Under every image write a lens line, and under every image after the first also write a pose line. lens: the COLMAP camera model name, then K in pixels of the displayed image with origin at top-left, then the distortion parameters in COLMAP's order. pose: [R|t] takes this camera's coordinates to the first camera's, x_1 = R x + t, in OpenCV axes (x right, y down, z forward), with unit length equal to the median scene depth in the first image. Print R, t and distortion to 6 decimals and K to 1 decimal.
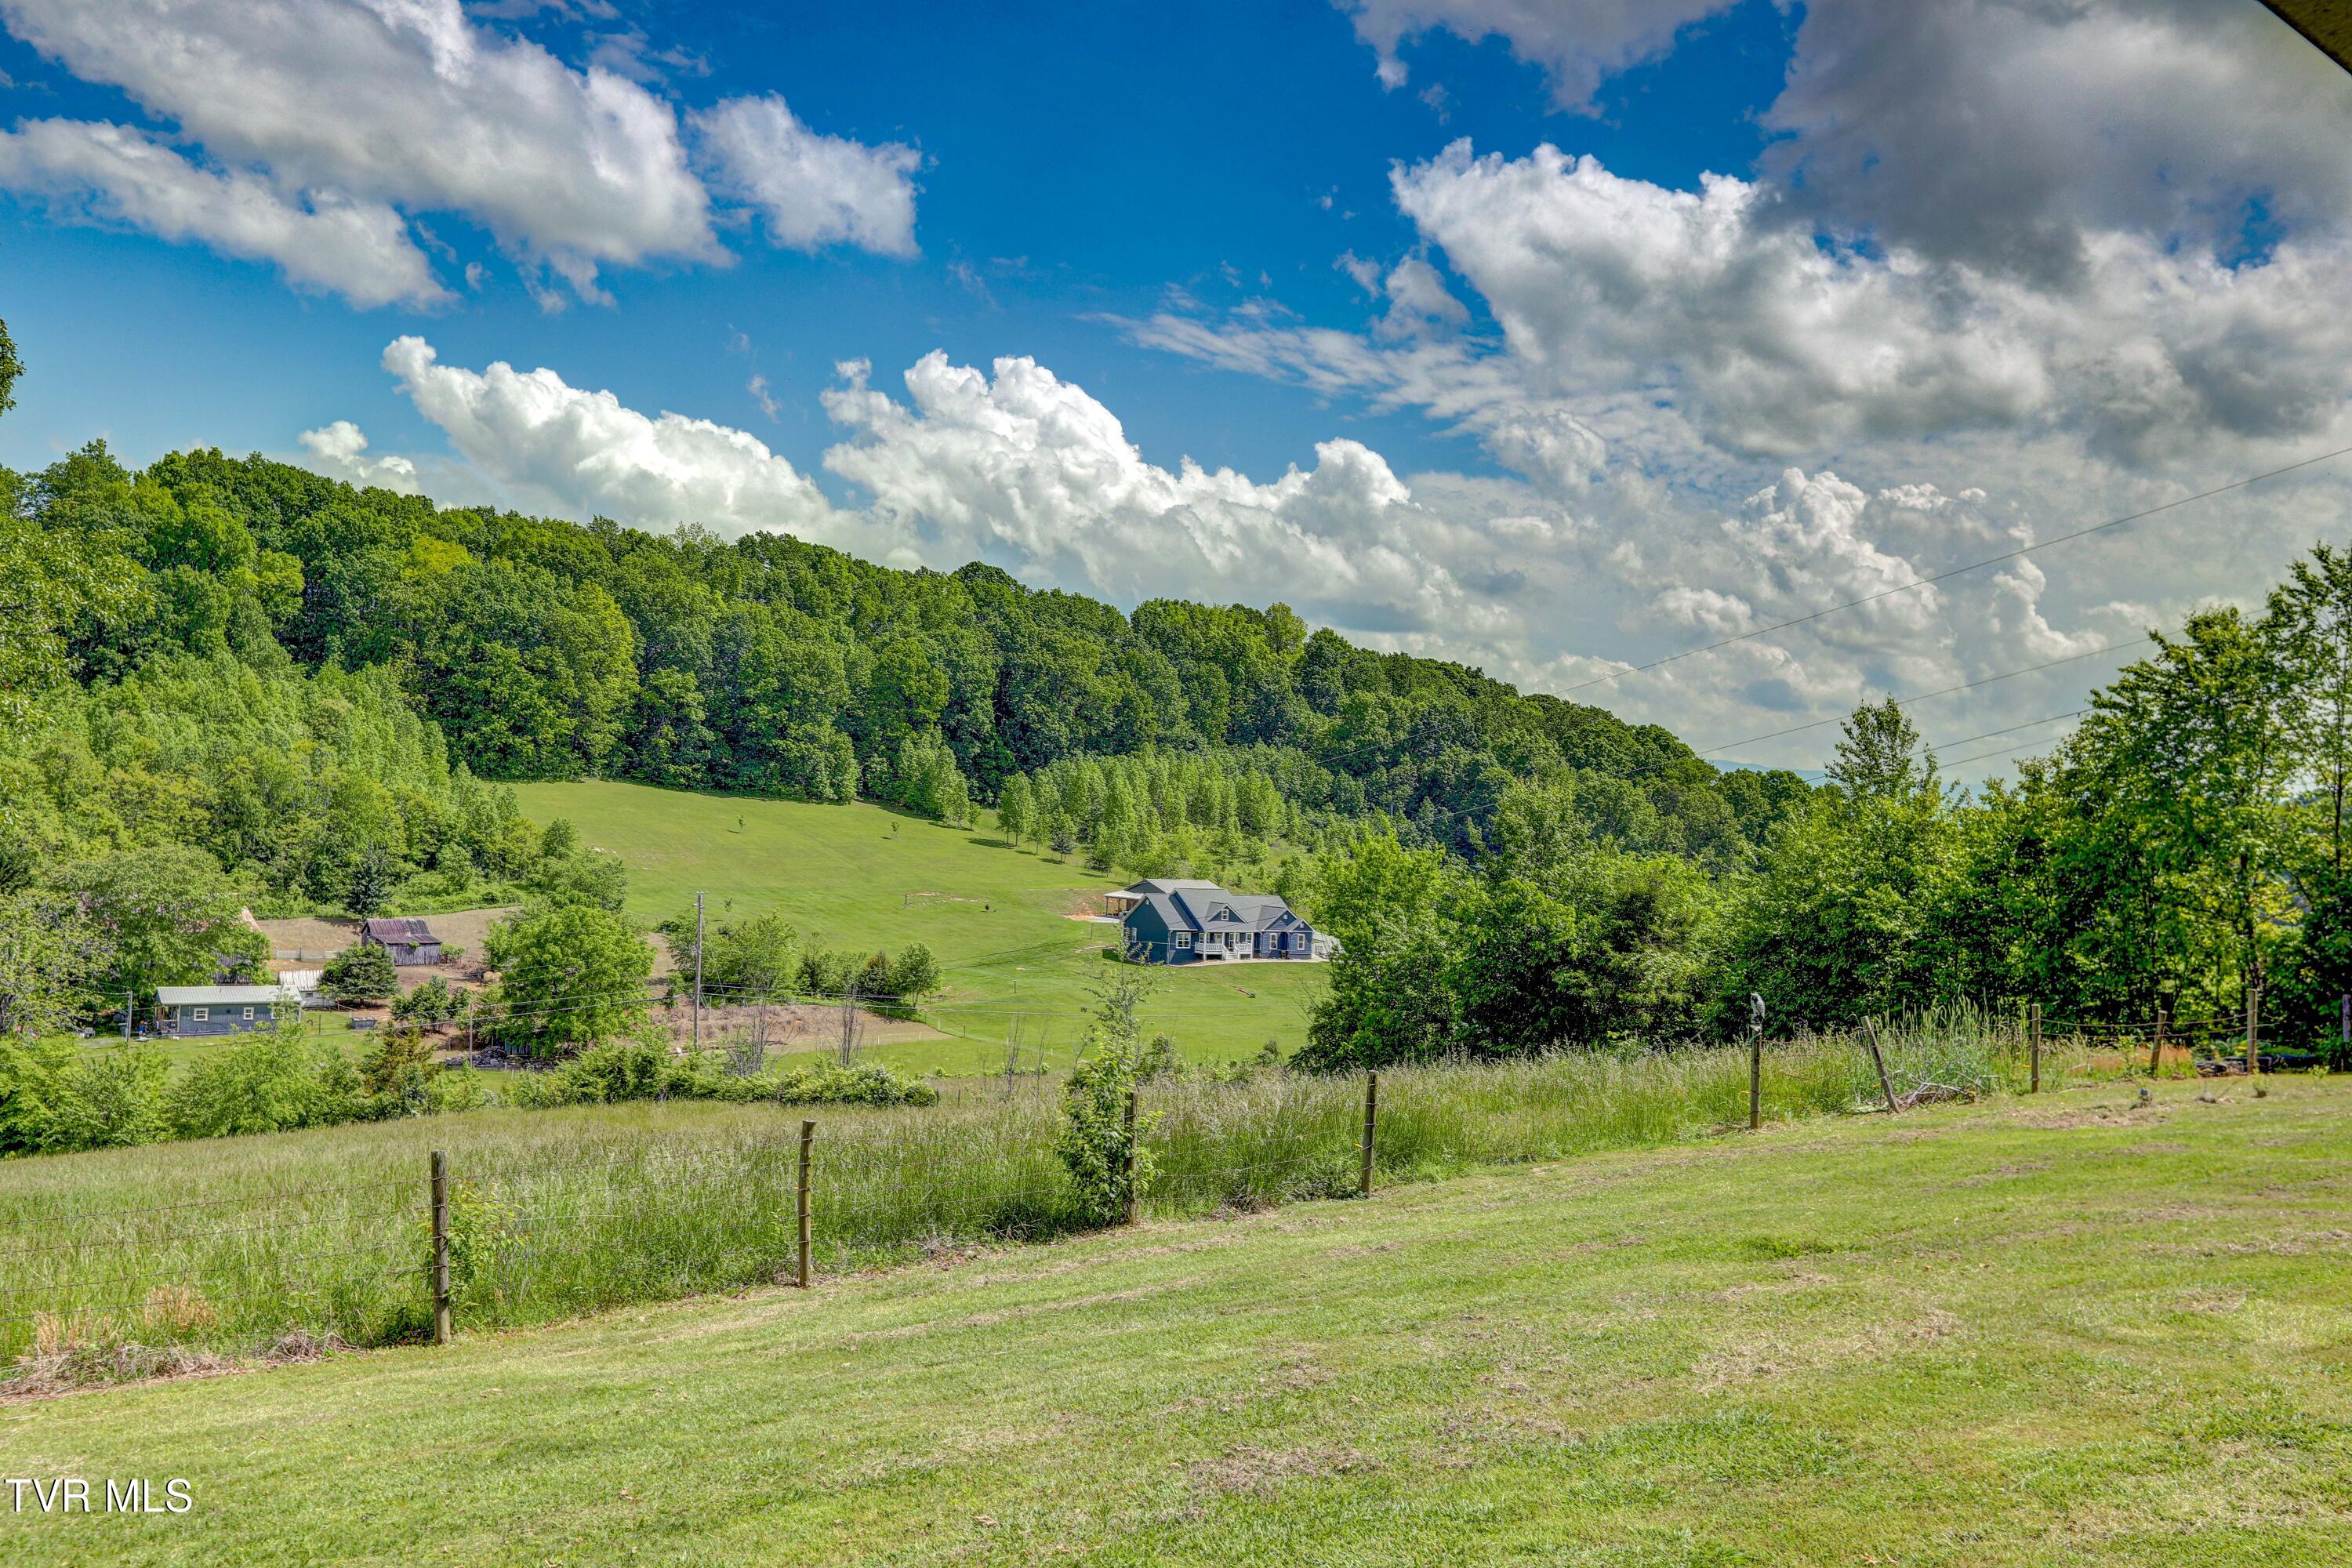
lens RADIAL K [[2091.5, 0, 1176.0], [0, 2091.5, 784.0], [0, 0, 1]] dist [-0.008333, -0.002566]
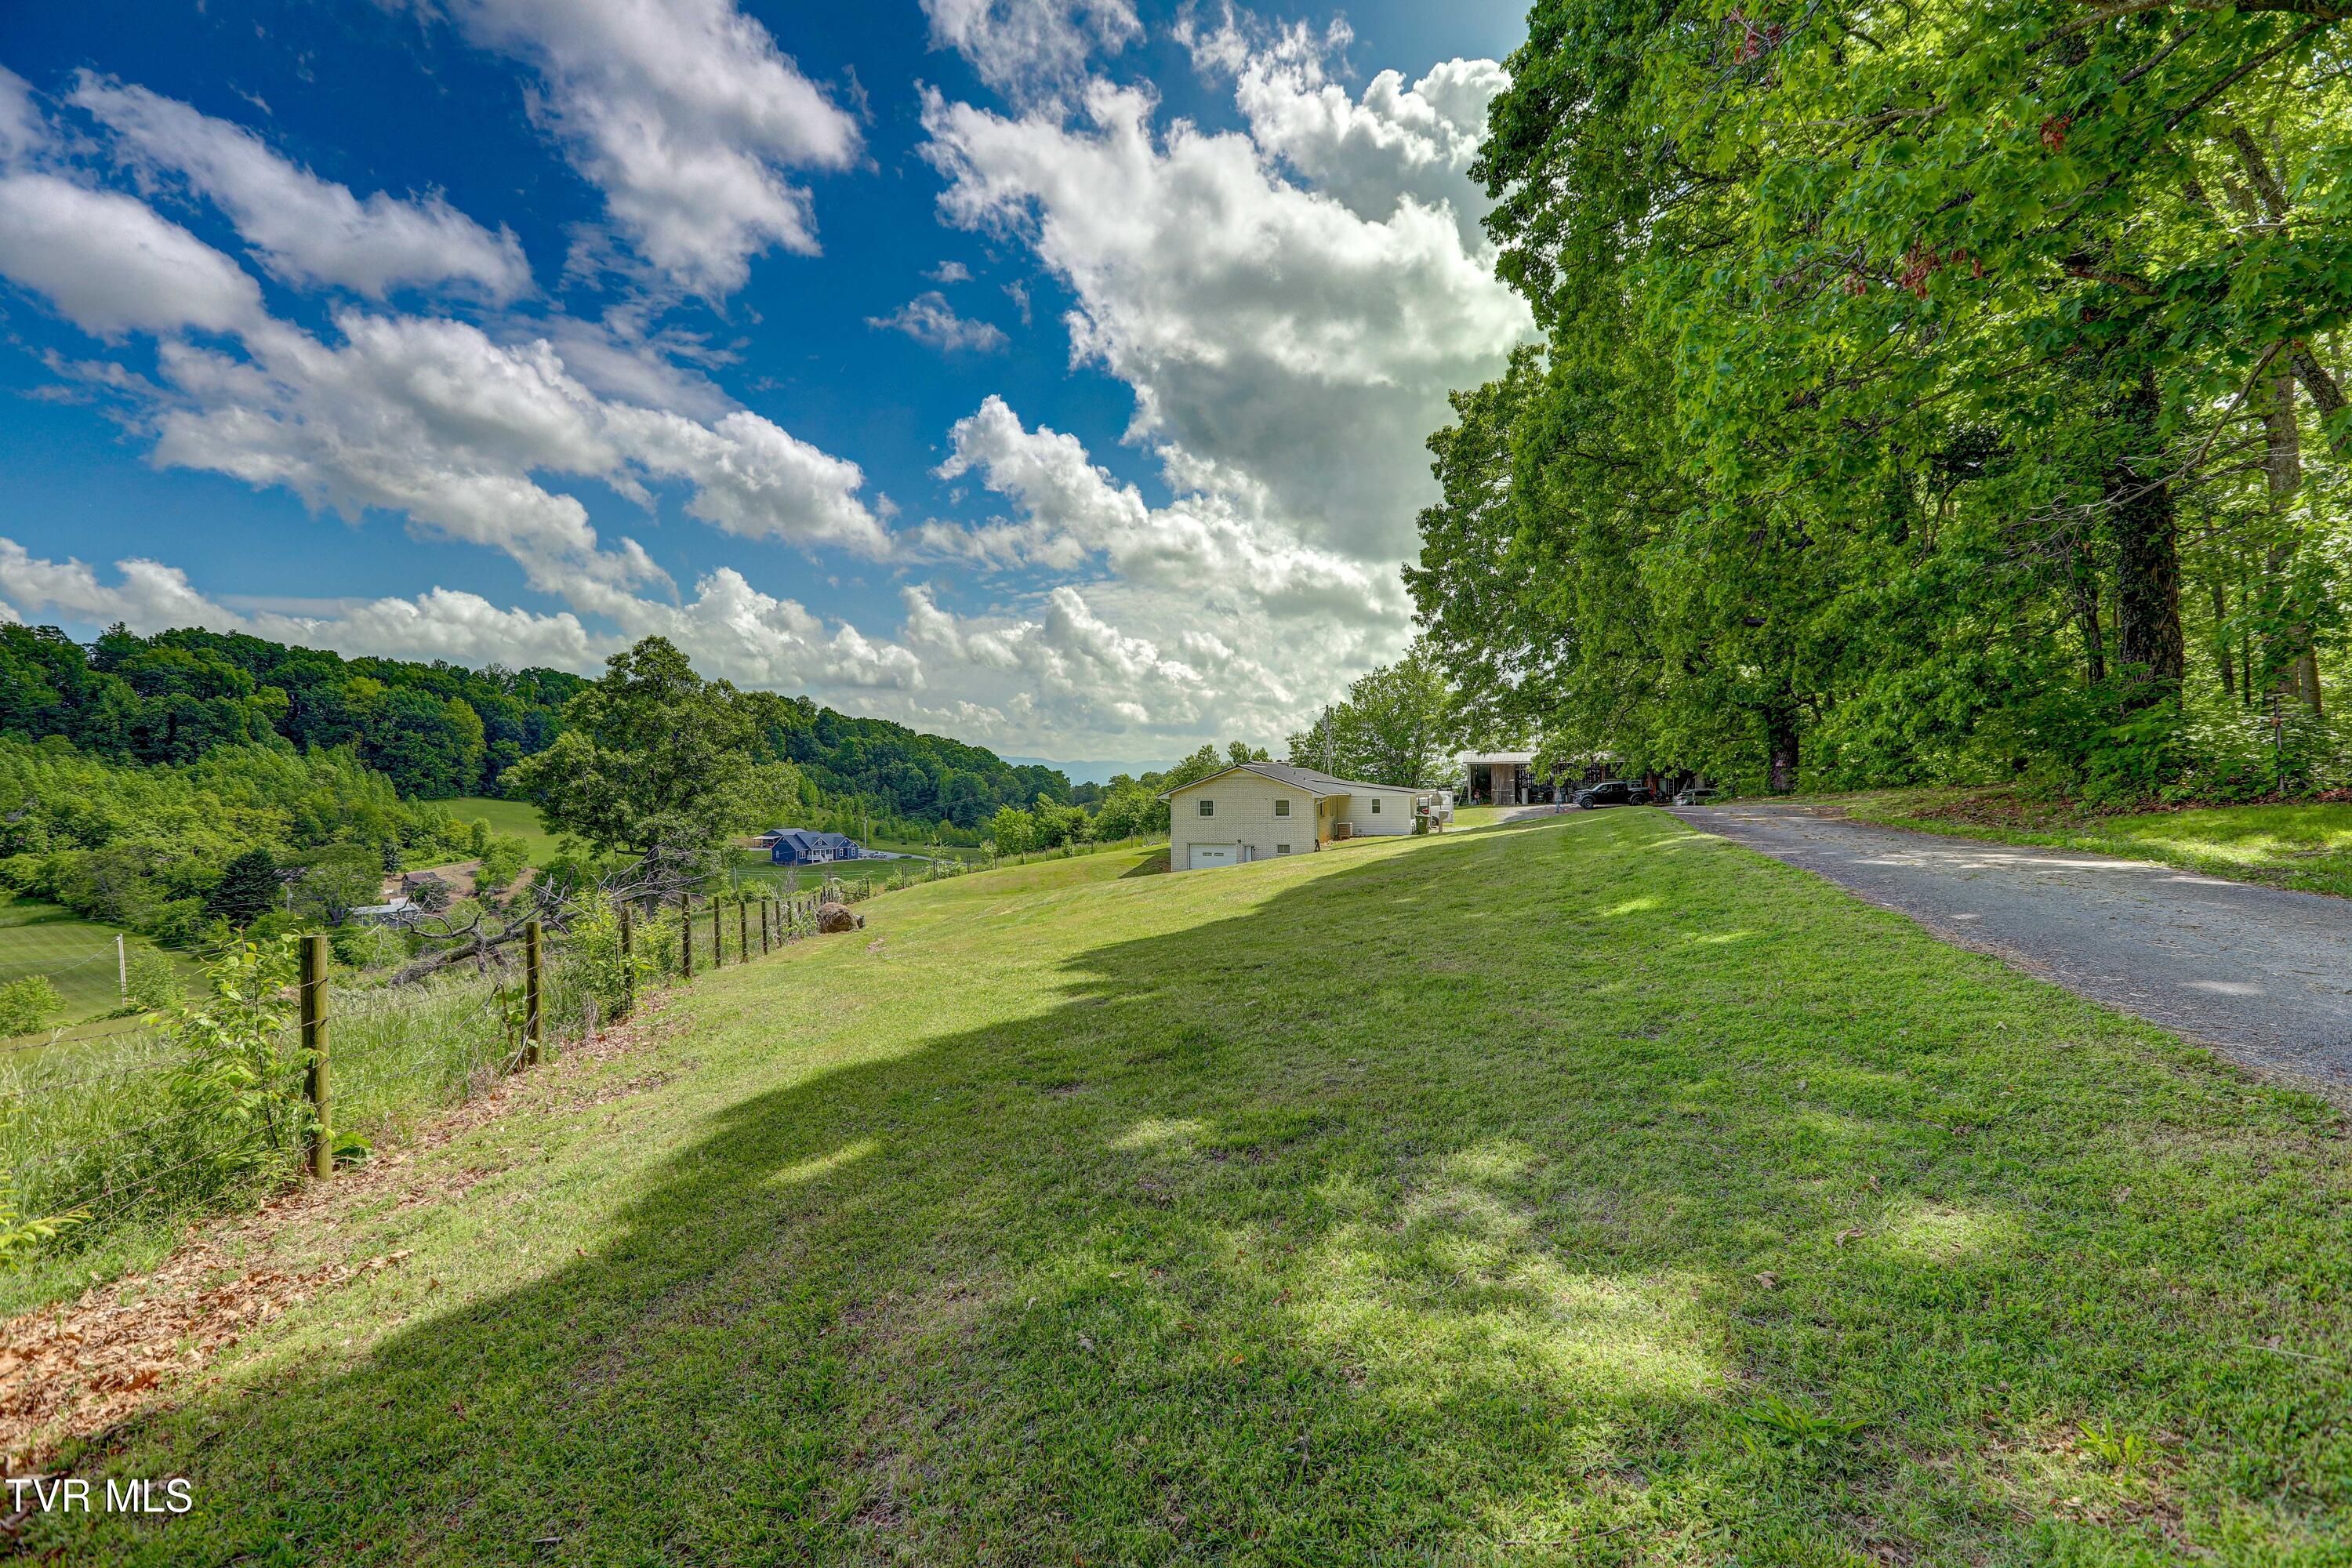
lens RADIAL K [[1057.0, 0, 1176.0], [0, 1057.0, 784.0], [0, 0, 1]] dist [-0.037827, 0.012063]
pose [[0.910026, -0.050460, 0.411468, -0.071970], [0.044409, 0.998719, 0.024261, -0.009478], [-0.412165, -0.003805, 0.911101, -0.168208]]
